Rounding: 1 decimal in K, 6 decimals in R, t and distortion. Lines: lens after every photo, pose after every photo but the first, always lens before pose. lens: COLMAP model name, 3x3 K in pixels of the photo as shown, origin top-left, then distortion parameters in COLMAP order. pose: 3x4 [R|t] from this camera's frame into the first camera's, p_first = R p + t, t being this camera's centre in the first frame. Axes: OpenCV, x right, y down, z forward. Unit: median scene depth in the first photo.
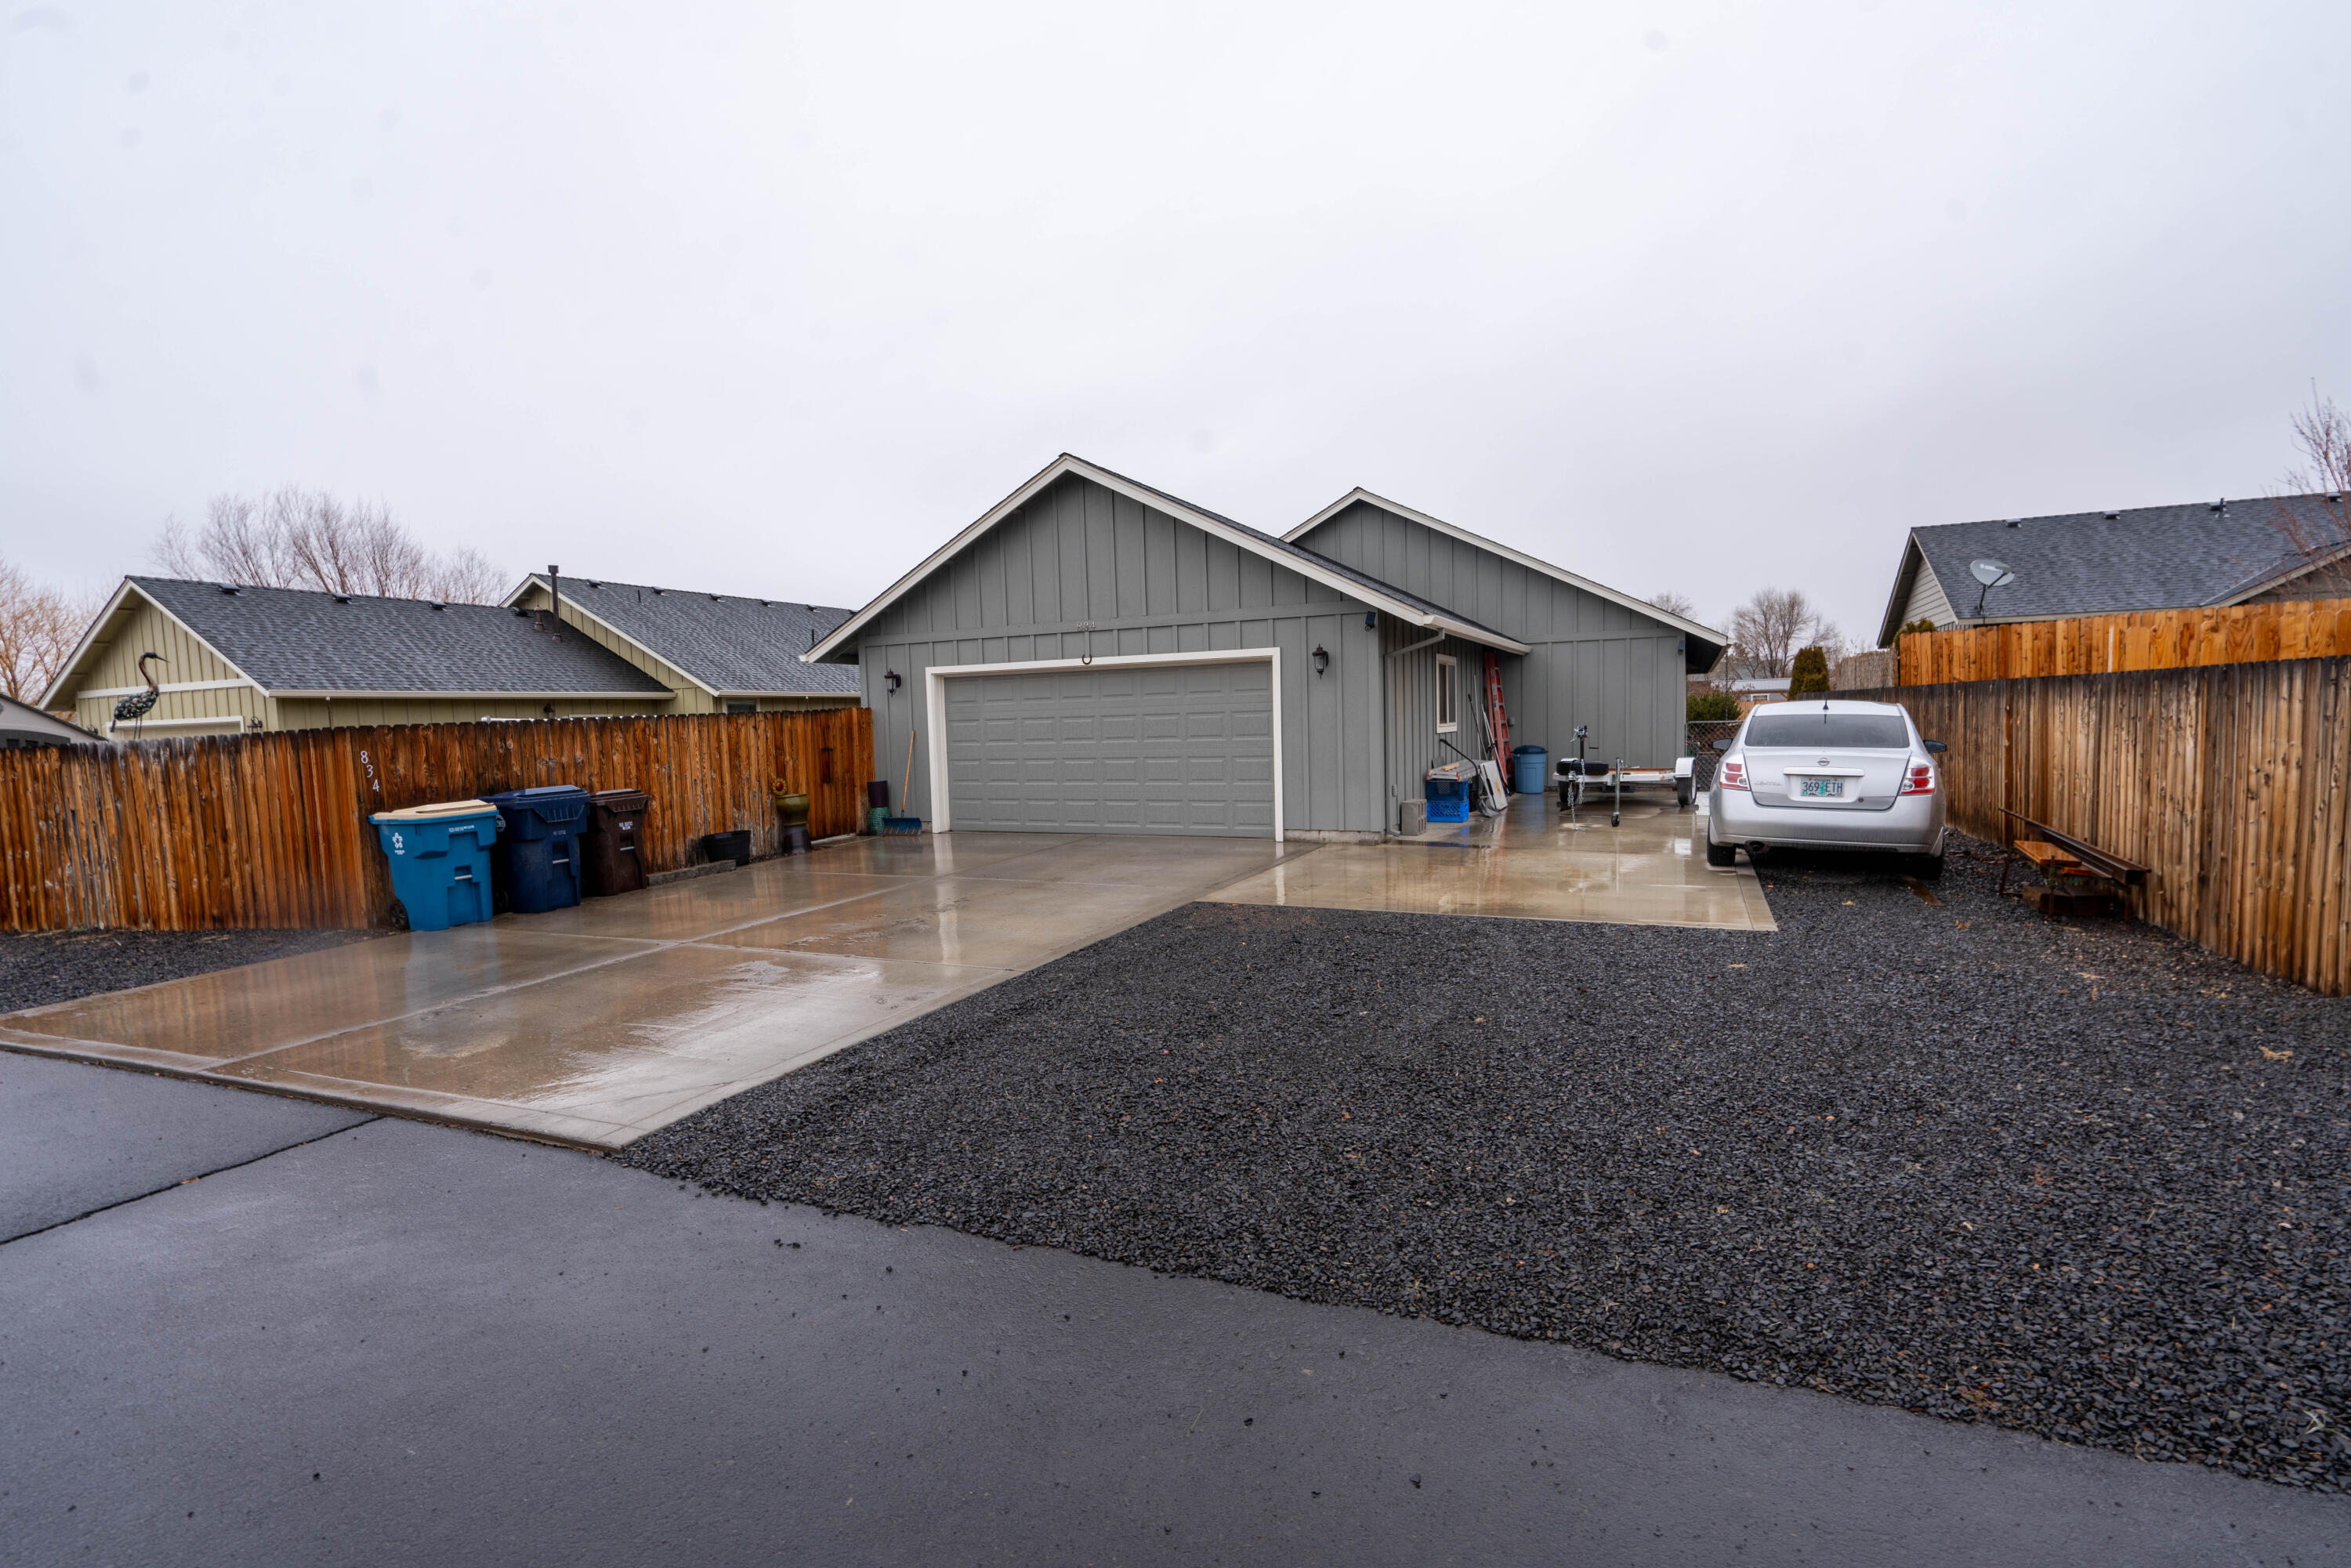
lens RADIAL K [[1063.7, 0, 1182.6], [0, 1063.7, 795.0], [0, 0, 1]] dist [-0.009367, 0.004535]
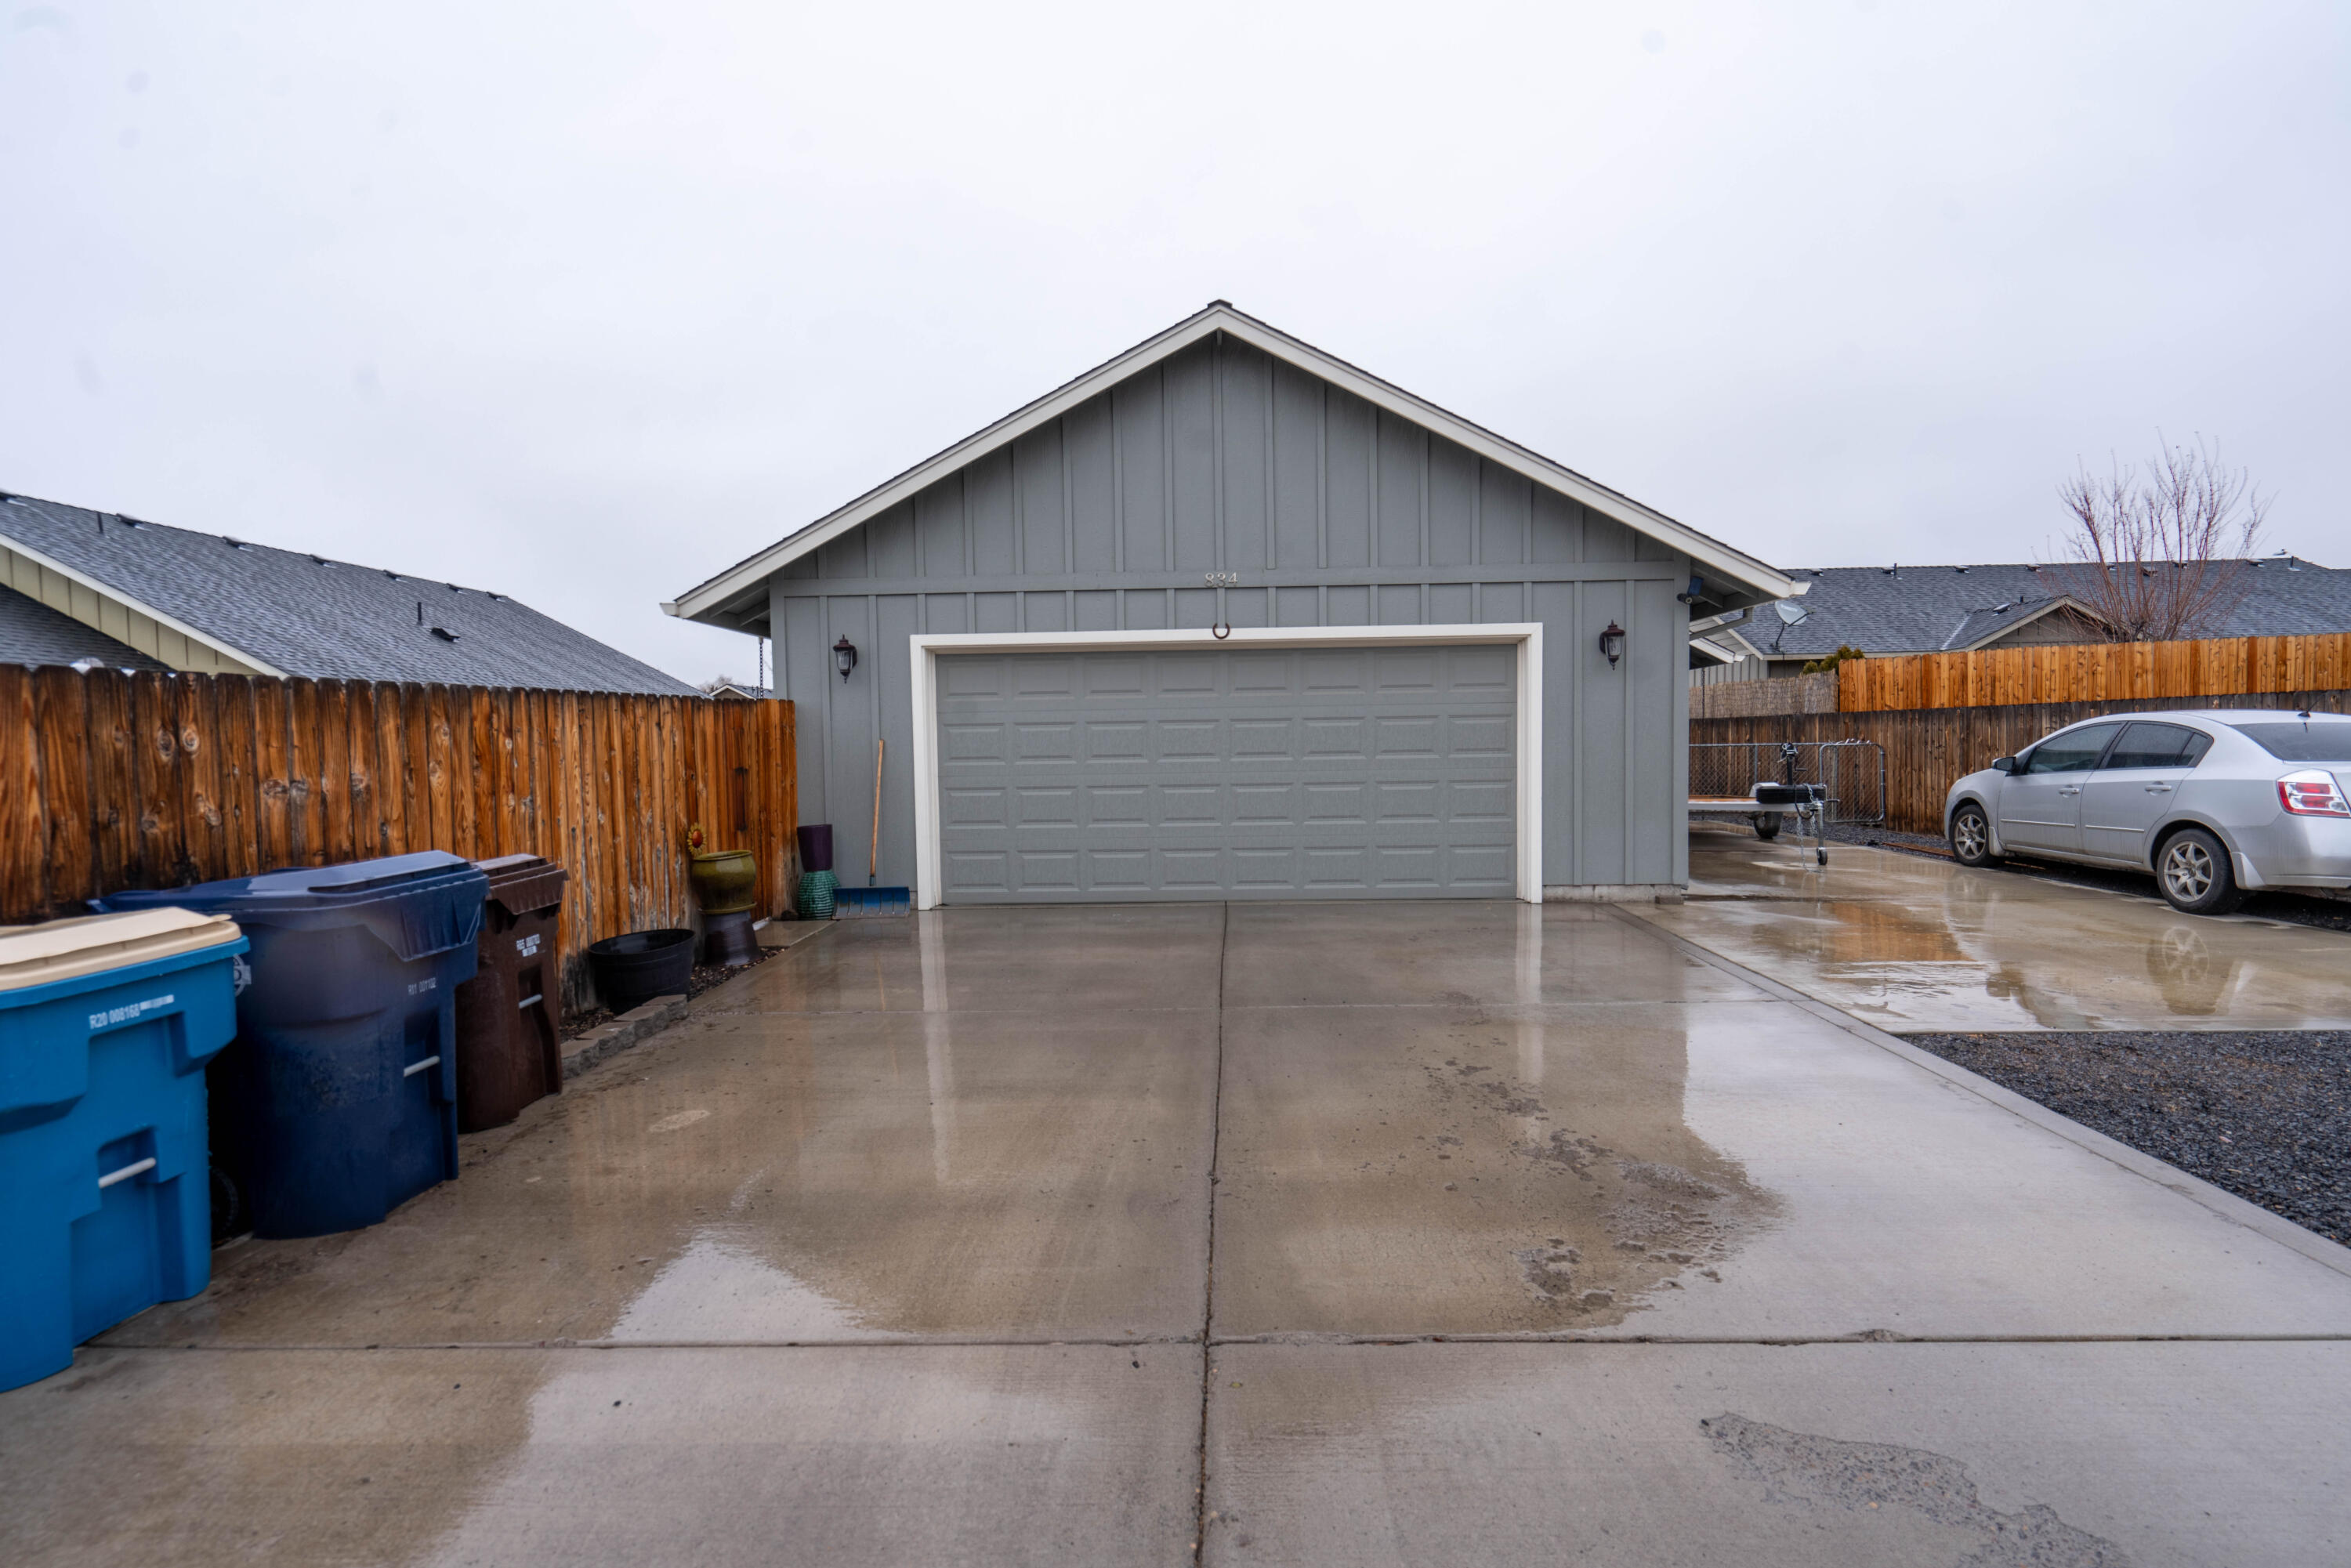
lens RADIAL K [[1063.7, 0, 1180.8], [0, 1063.7, 784.4], [0, 0, 1]] dist [-0.009367, 0.004535]
pose [[0.919696, -0.002013, 0.392625, -0.365300], [0.018799, 0.999066, -0.038912, -0.009859], [-0.392180, 0.043168, 0.918875, 0.423926]]
